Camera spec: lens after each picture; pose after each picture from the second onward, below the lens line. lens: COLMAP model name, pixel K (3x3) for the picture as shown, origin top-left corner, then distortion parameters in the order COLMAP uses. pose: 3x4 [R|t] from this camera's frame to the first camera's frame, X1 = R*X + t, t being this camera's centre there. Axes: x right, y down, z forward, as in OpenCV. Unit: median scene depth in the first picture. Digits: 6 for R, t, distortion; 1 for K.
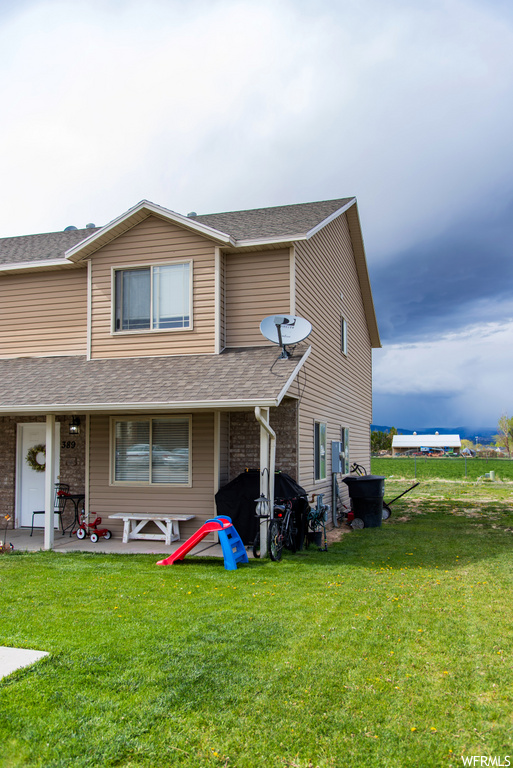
lens RADIAL K [[669.6, 0, 256.5], [0, 669.6, 384.0], [0, 0, 1]] dist [-0.002401, -0.001695]
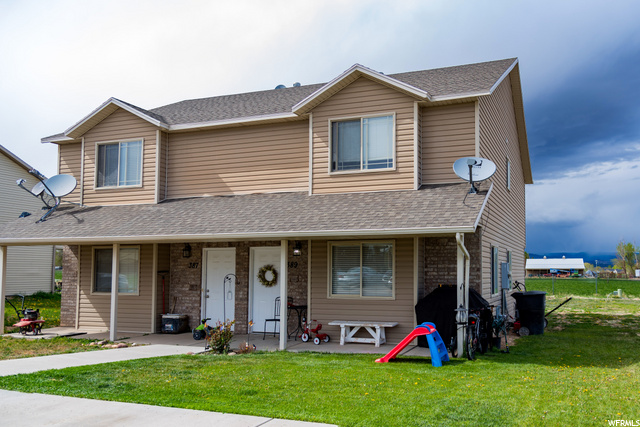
lens RADIAL K [[593.9, 0, 320.0], [0, 593.9, 213.5], [0, 0, 1]] dist [0.002329, 0.008983]
pose [[0.999385, -0.003488, -0.034880, -0.194484], [0.003244, 0.999970, -0.007065, 0.005201], [0.034904, 0.006947, 0.999367, -0.081889]]
